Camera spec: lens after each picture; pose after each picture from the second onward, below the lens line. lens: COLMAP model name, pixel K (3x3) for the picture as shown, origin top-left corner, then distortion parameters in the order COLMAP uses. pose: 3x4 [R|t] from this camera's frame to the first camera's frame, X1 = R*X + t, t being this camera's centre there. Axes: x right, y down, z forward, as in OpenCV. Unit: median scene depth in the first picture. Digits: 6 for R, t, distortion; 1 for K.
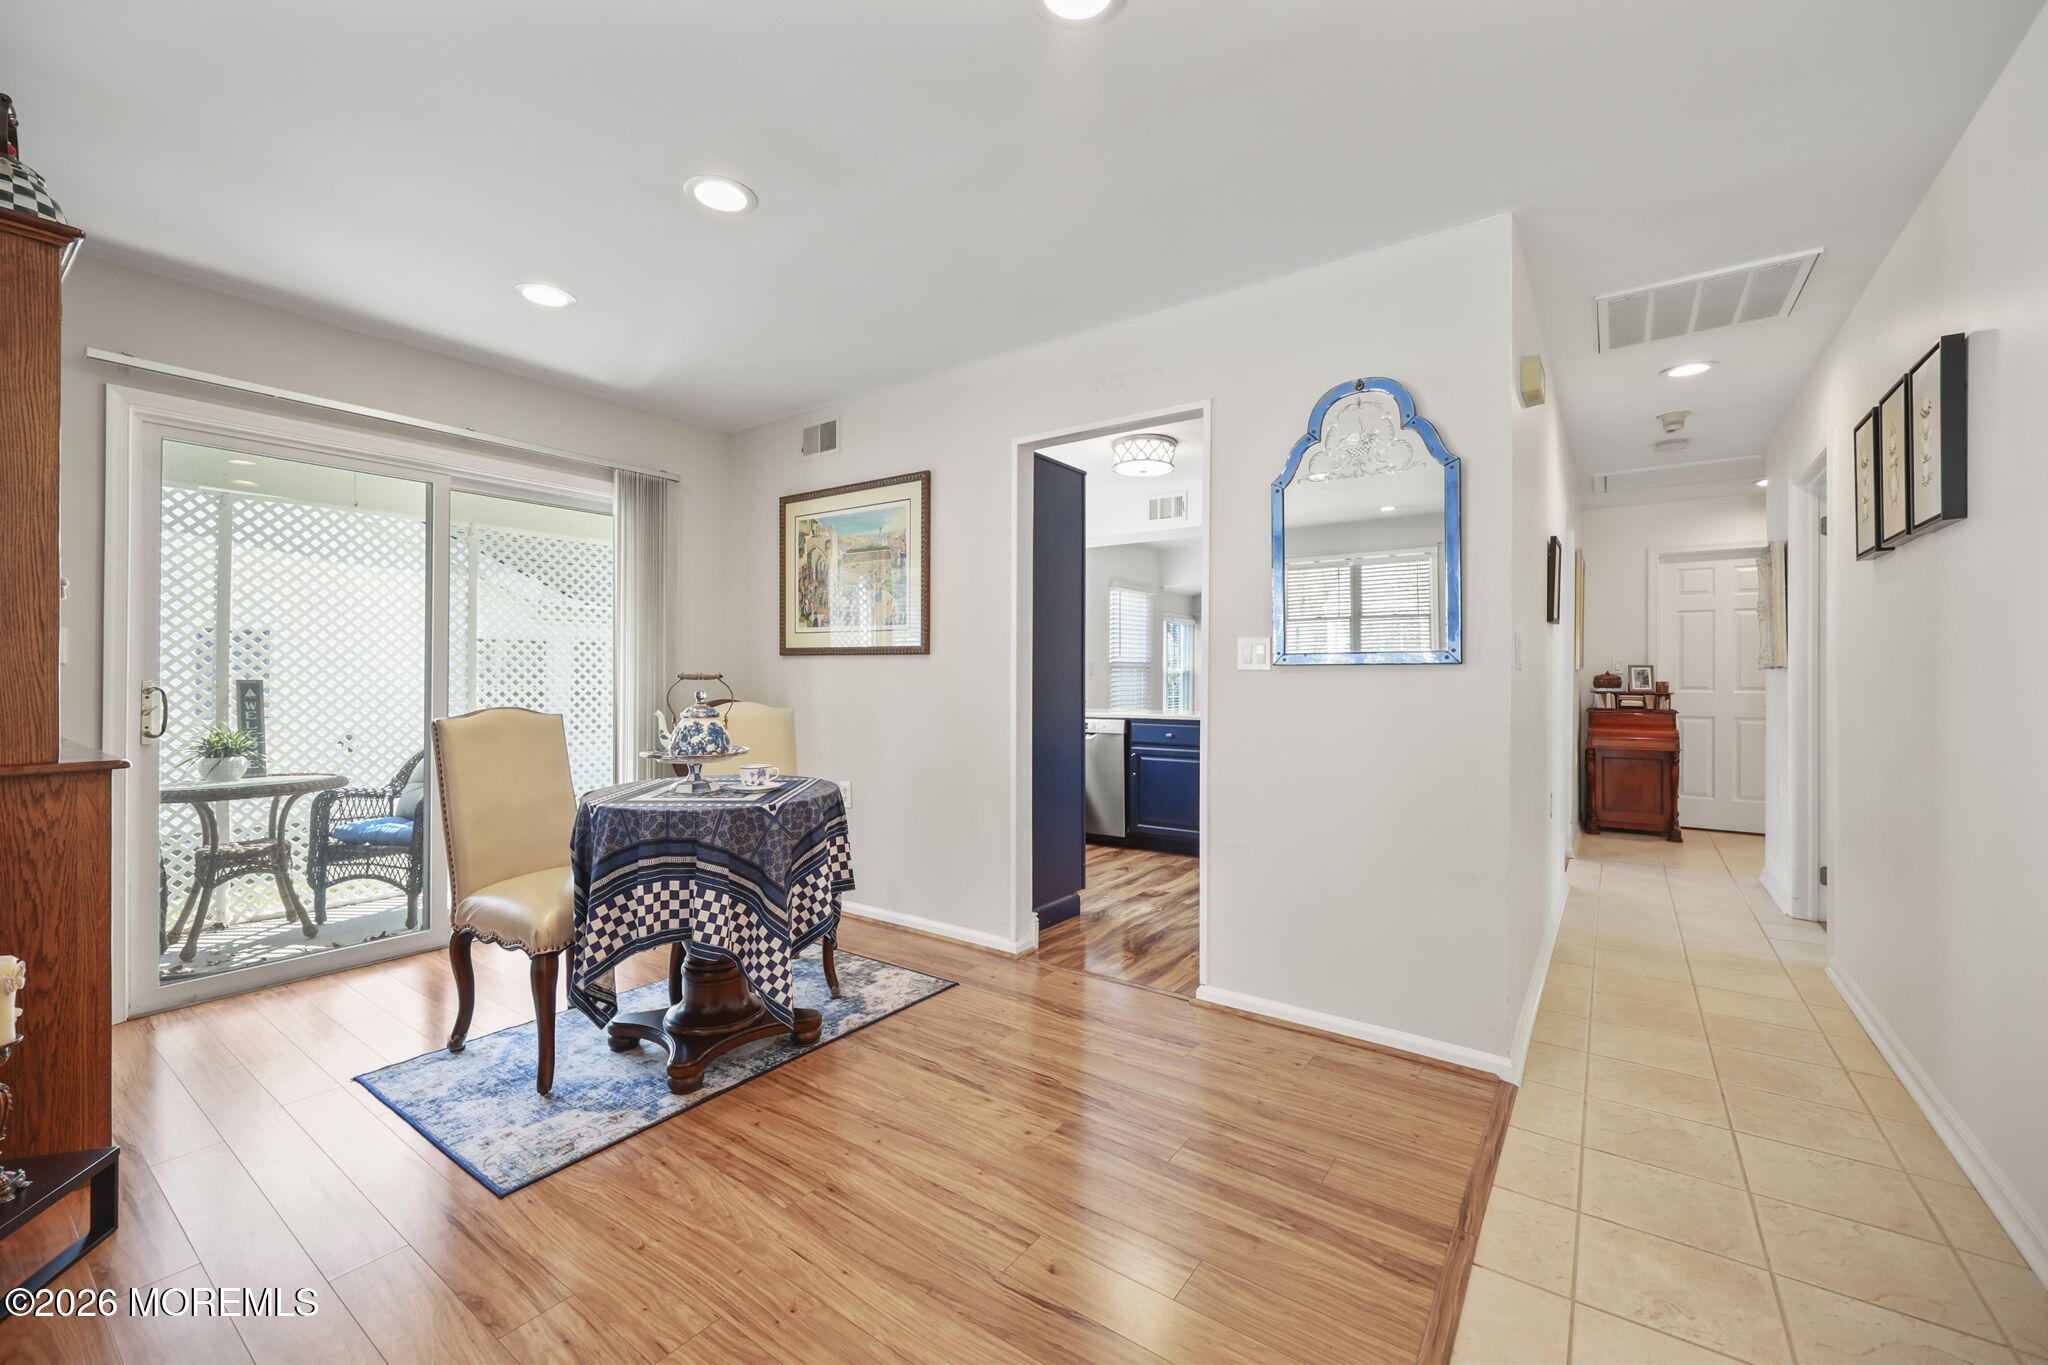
lens RADIAL K [[826.0, 0, 1003.8], [0, 826.0, 688.7], [0, 0, 1]] dist [-0.002815, 0.000306]
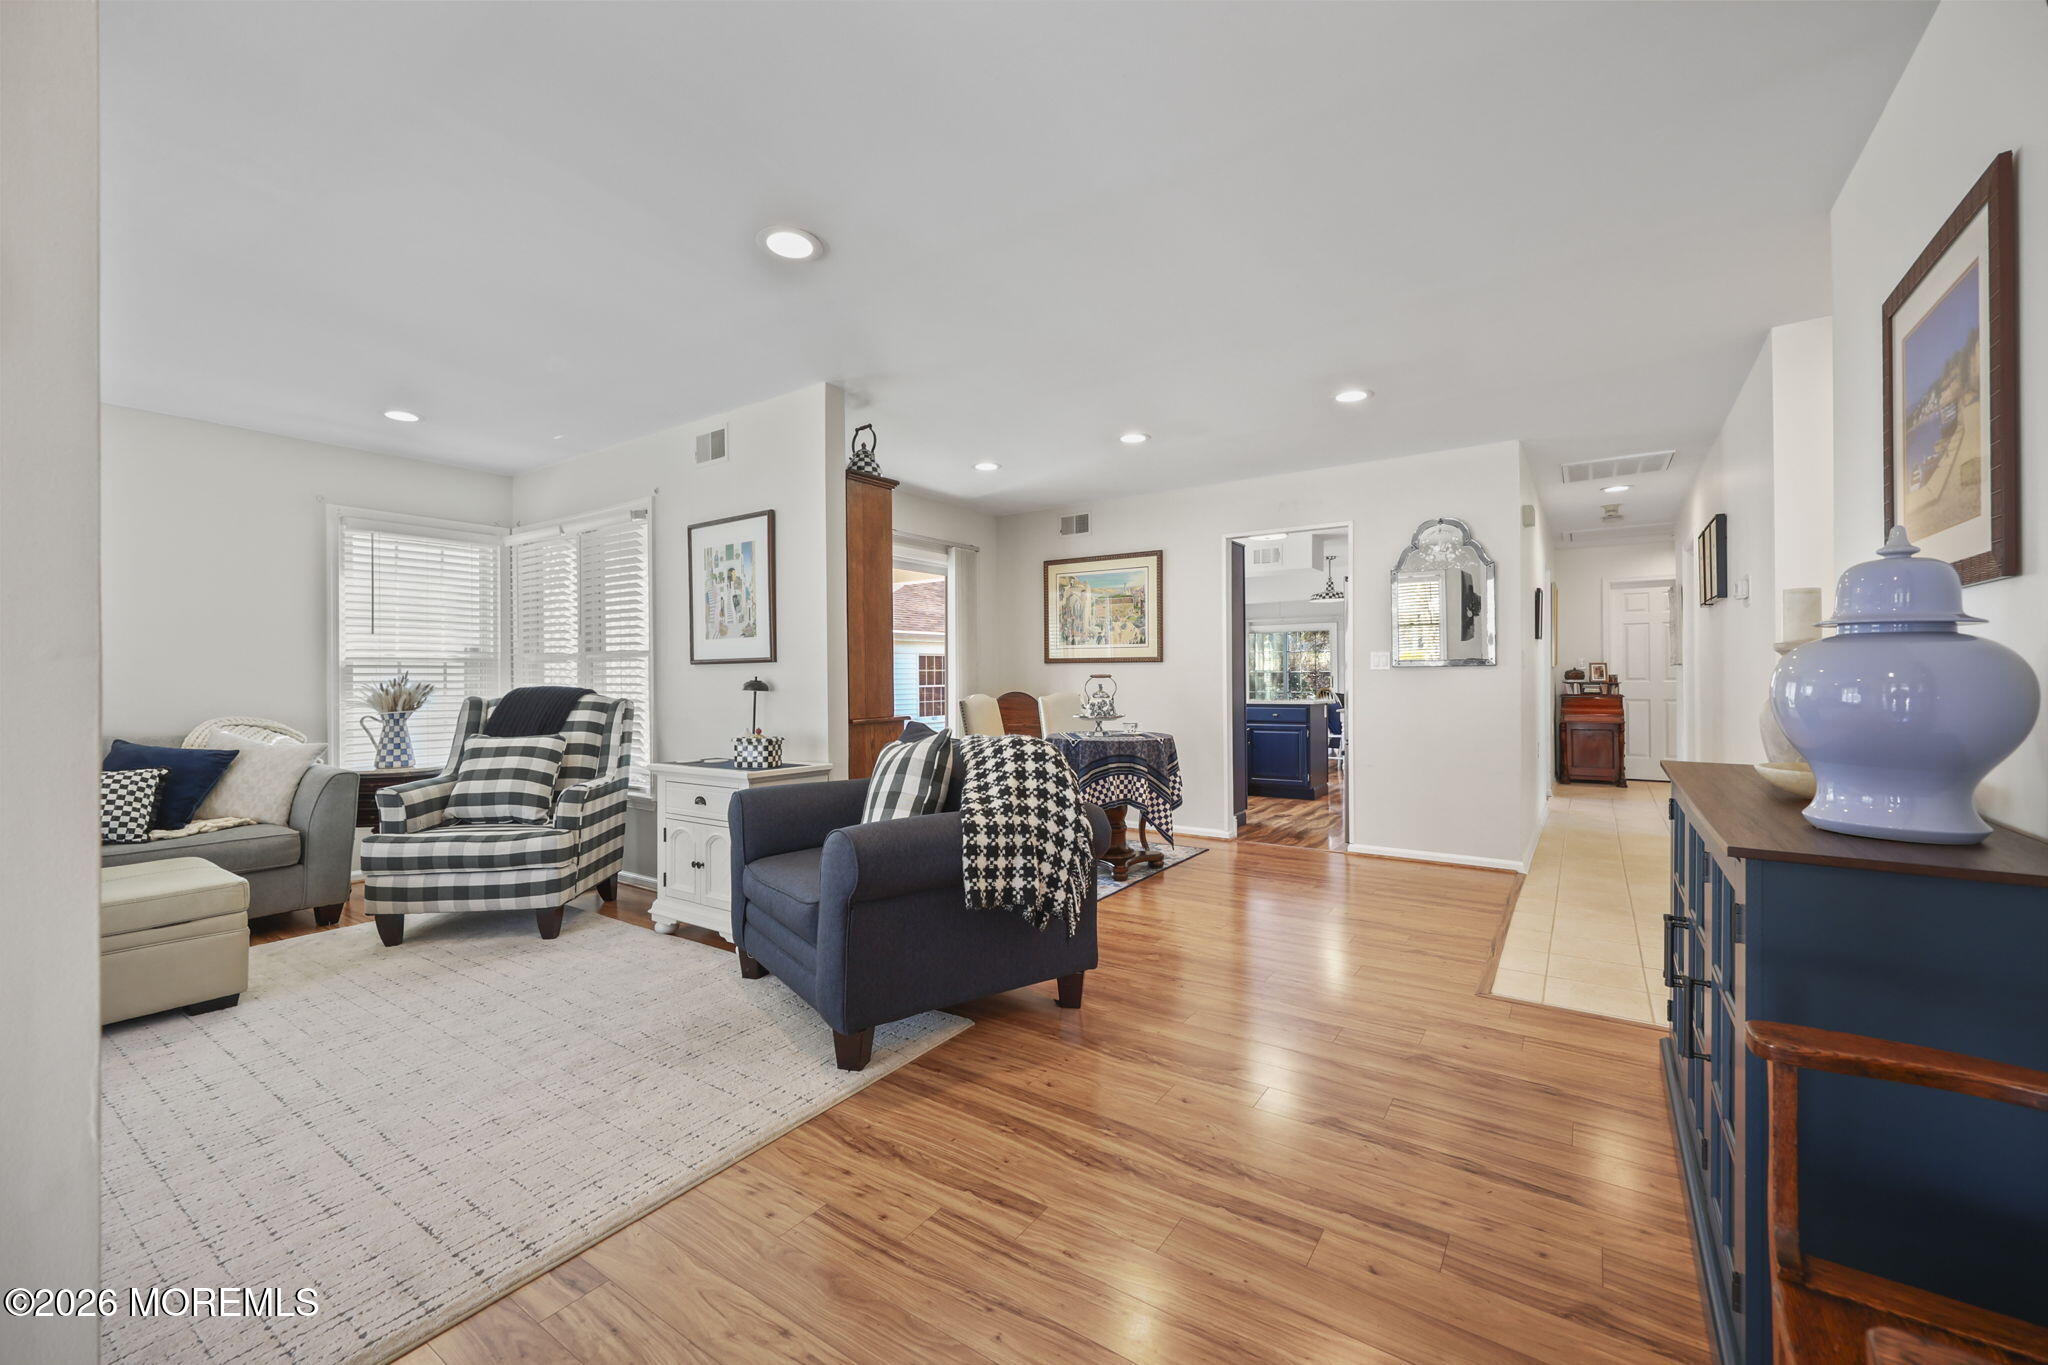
lens RADIAL K [[826.0, 0, 1001.0], [0, 826.0, 692.0], [0, 0, 1]] dist [-0.002815, 0.000306]
pose [[0.999787, -0.010557, 0.017708, -0.589582], [0.010497, 0.999939, 0.003454, 0.011730], [-0.017743, -0.003267, 0.999837, -0.847605]]
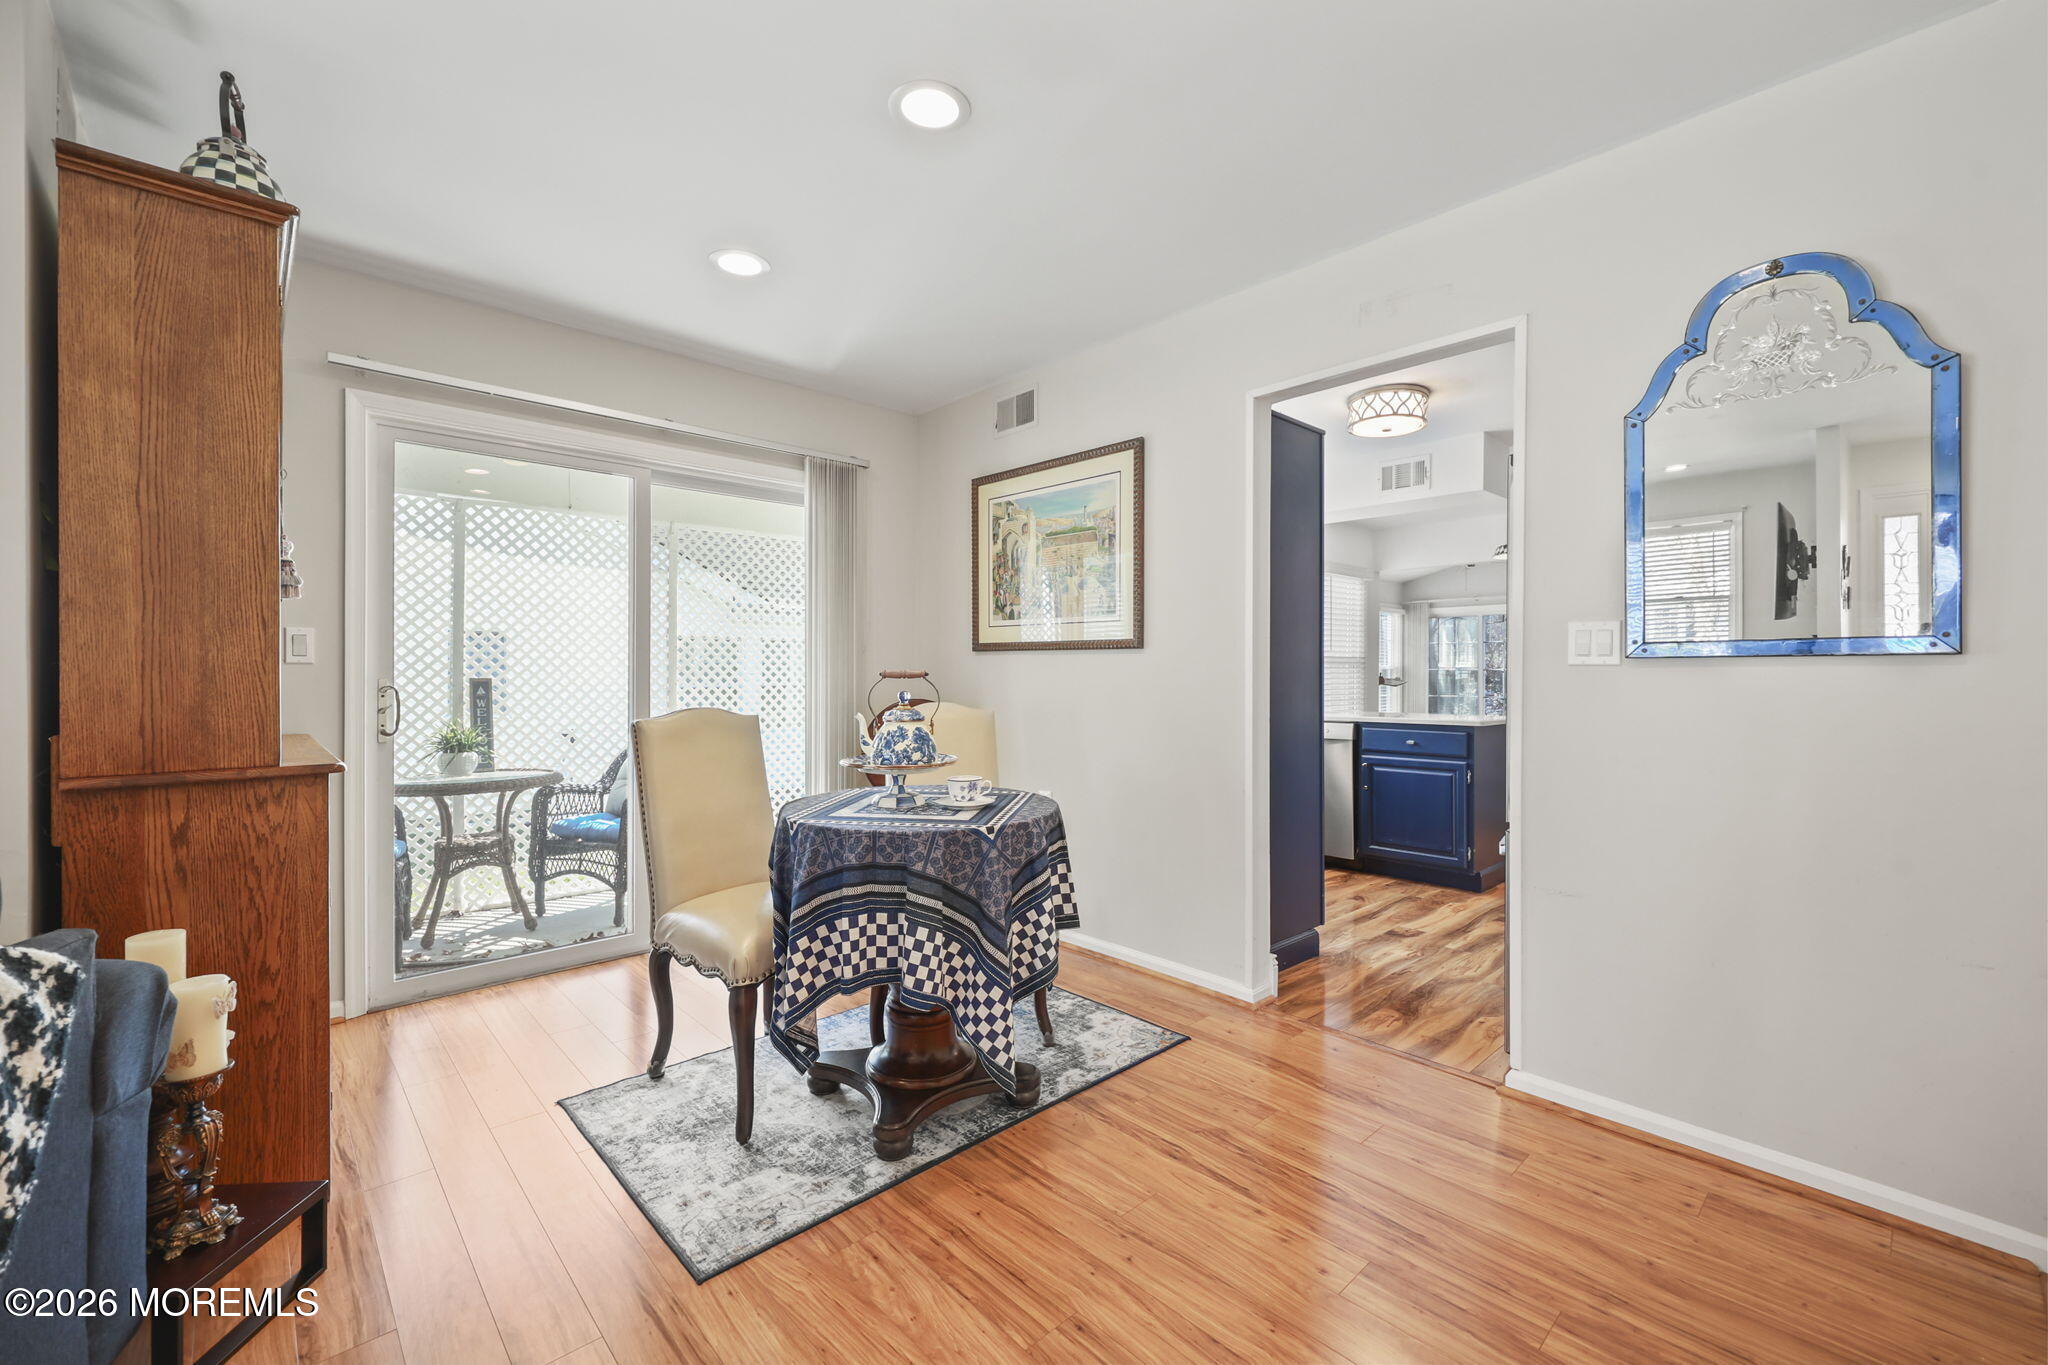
lens RADIAL K [[826.0, 0, 988.6], [0, 826.0, 698.5], [0, 0, 1]] dist [-0.002815, 0.000306]
pose [[0.977759, 0.004519, -0.209684, -0.089688], [-0.001216, 0.999873, 0.015879, -0.003108], [0.209729, -0.015271, 0.977640, 0.151420]]
